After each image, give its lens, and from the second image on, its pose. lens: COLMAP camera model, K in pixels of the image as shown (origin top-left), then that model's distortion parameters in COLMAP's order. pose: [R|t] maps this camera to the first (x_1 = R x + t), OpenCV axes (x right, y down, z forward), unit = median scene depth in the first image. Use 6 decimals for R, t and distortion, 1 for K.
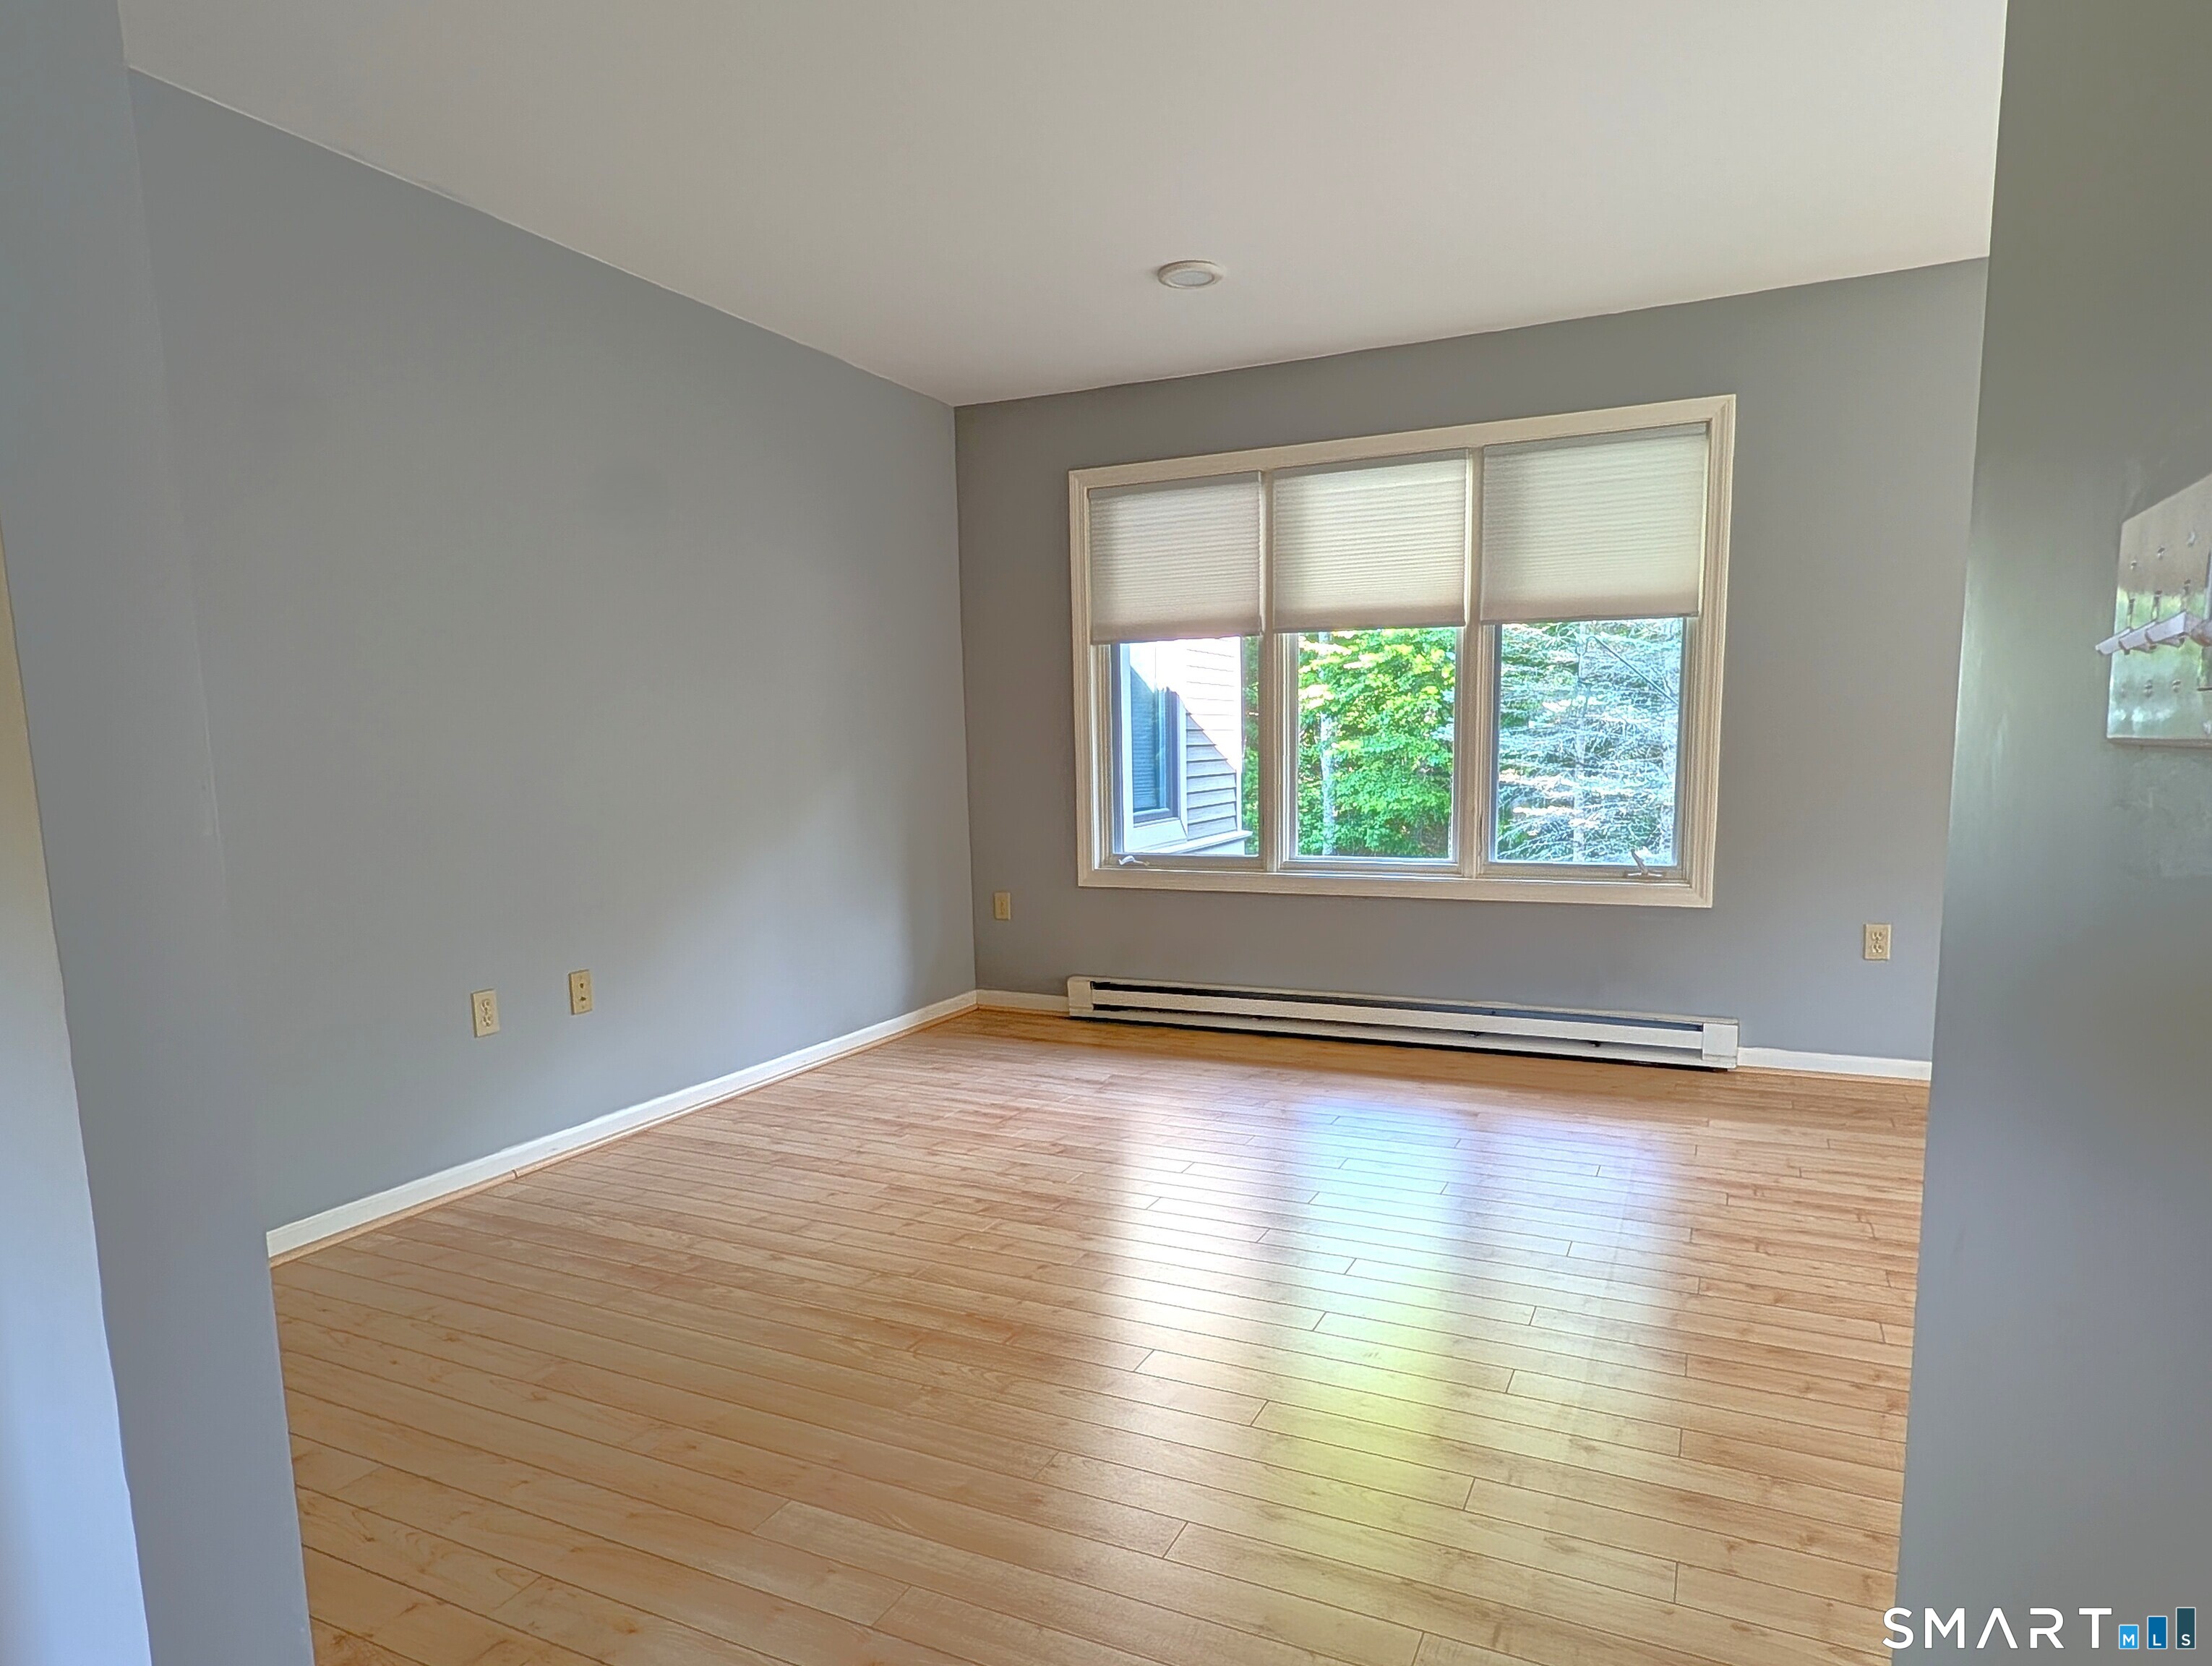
lens RADIAL K [[1322.3, 0, 1077.4], [0, 1322.3, 859.7], [0, 0, 1]] dist [0.006291, -0.003454]
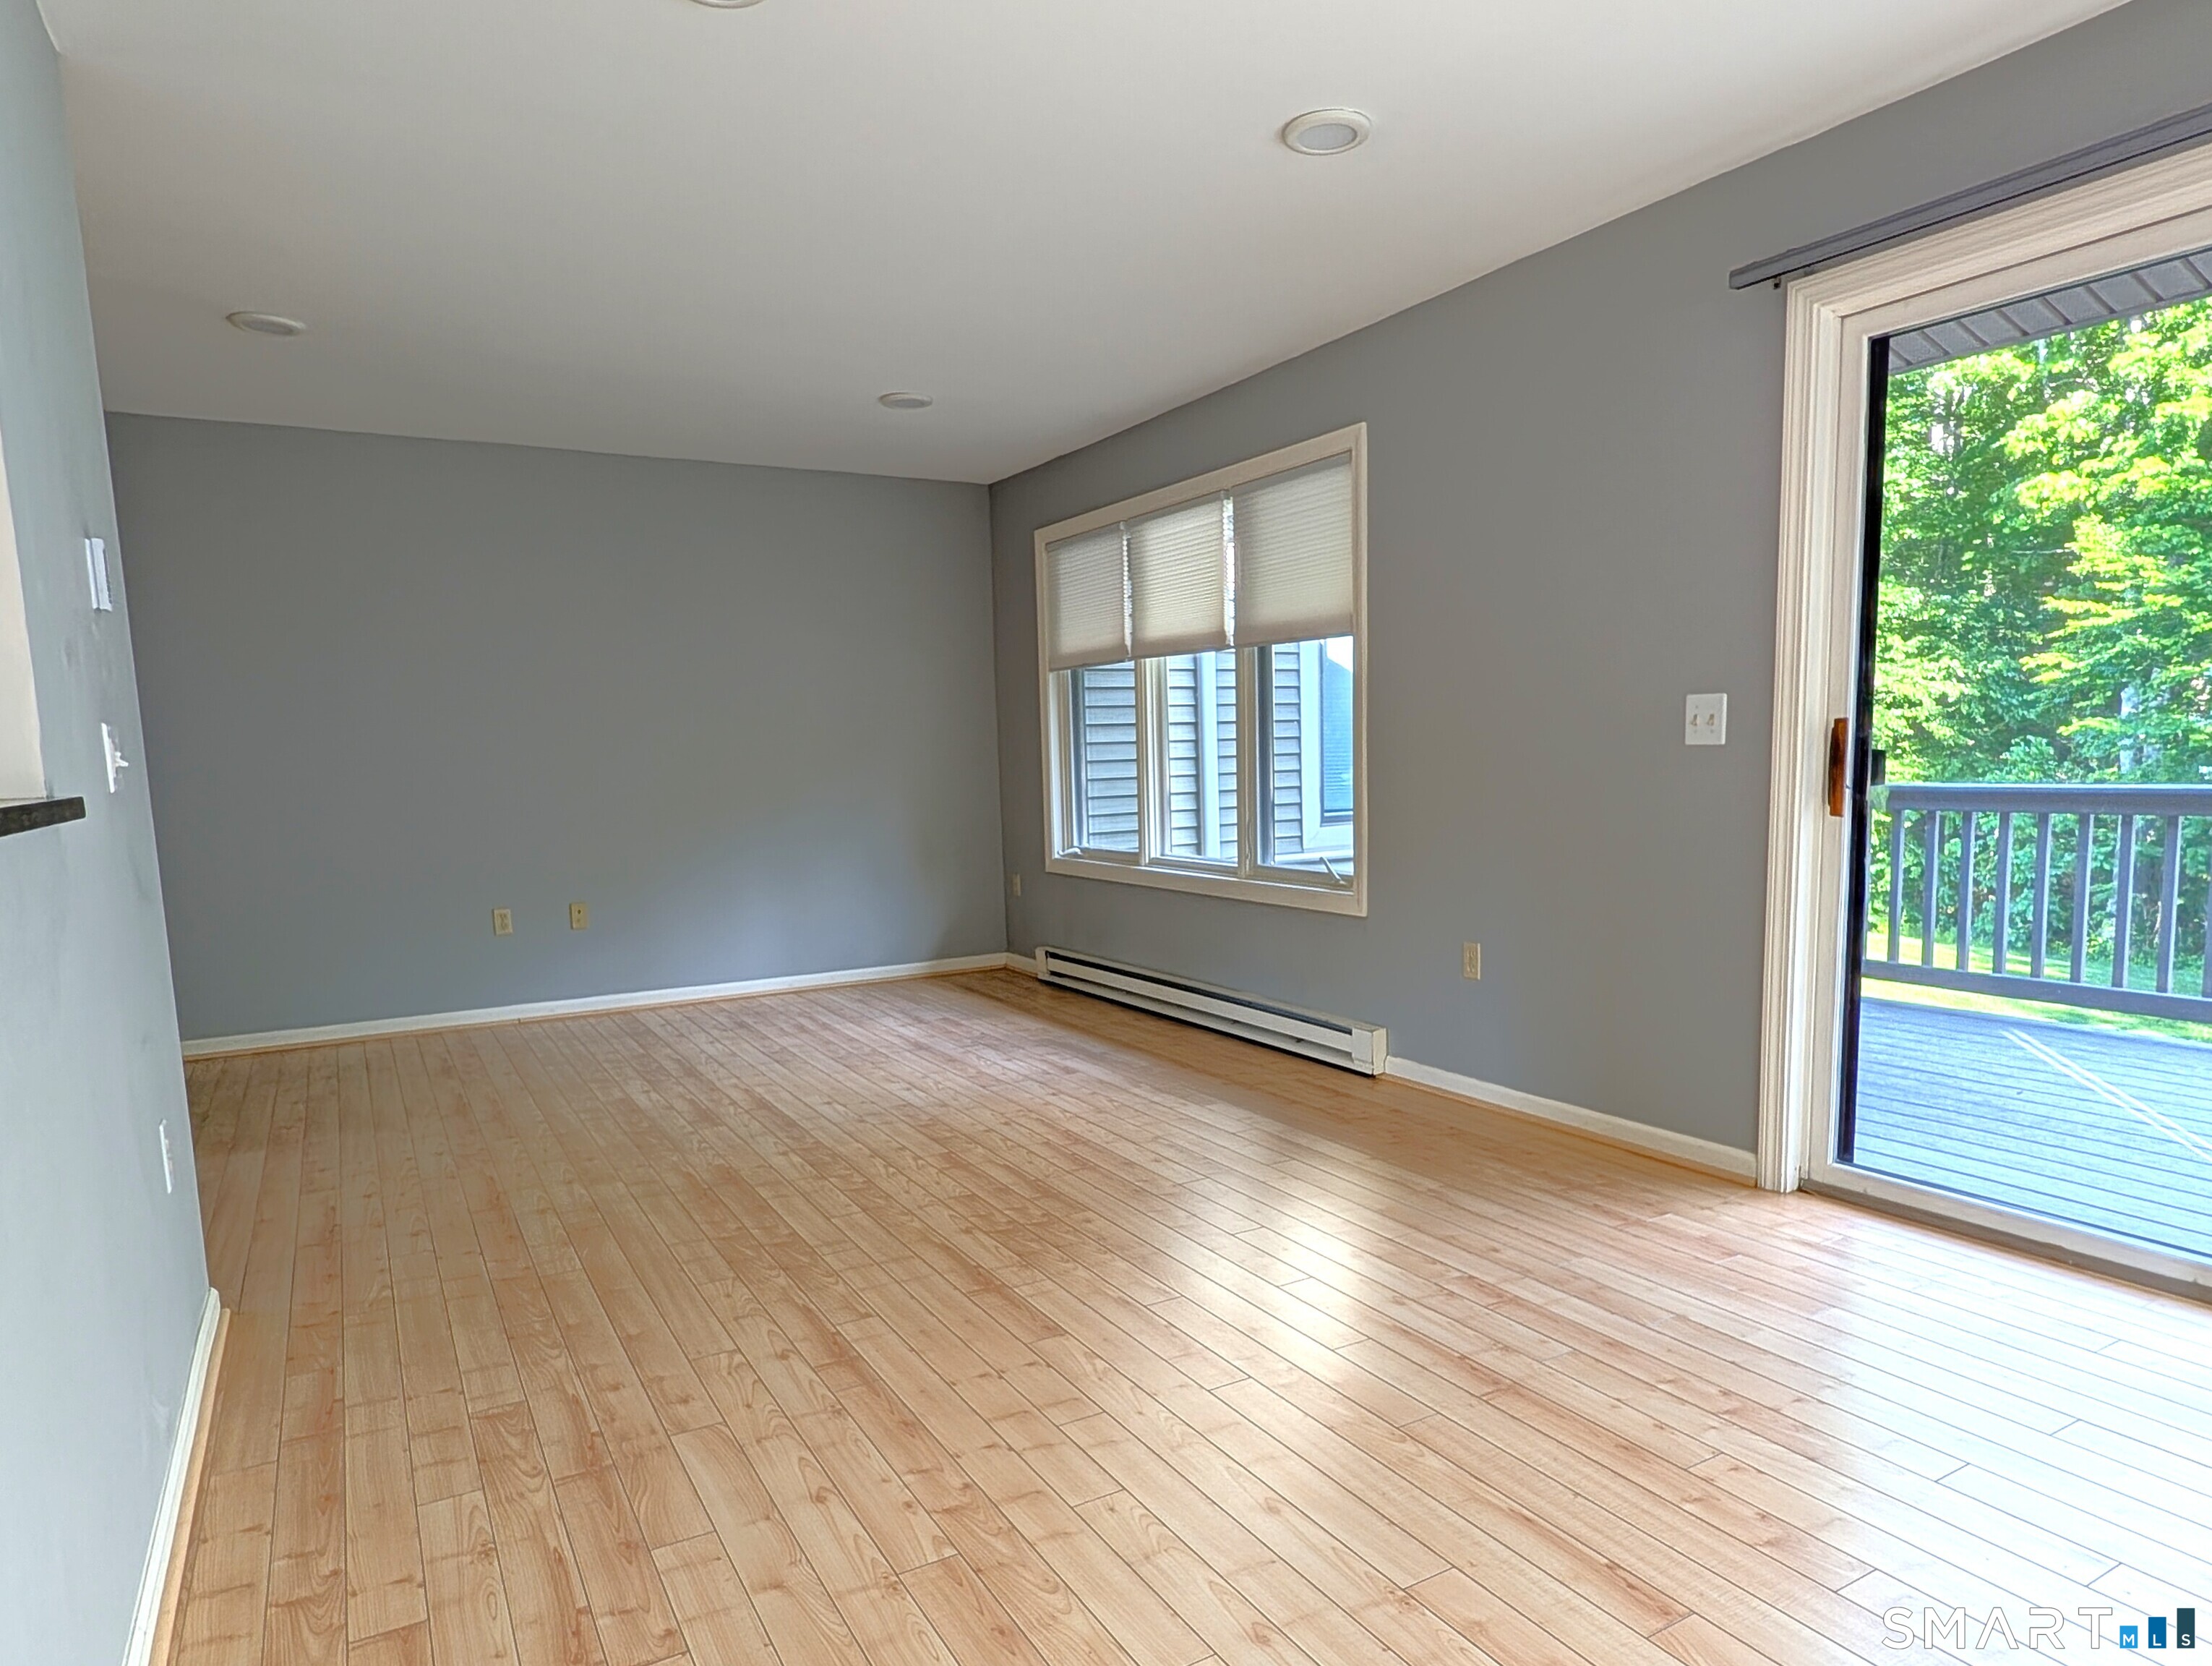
lens RADIAL K [[1322.3, 0, 1055.8], [0, 1322.3, 852.7], [0, 0, 1]] dist [0.006291, -0.003454]
pose [[0.820528, 0.040317, -0.570183, 0.806127], [-0.039308, 0.999128, 0.014082, -0.016881], [0.570254, 0.010858, 0.821397, 0.015139]]
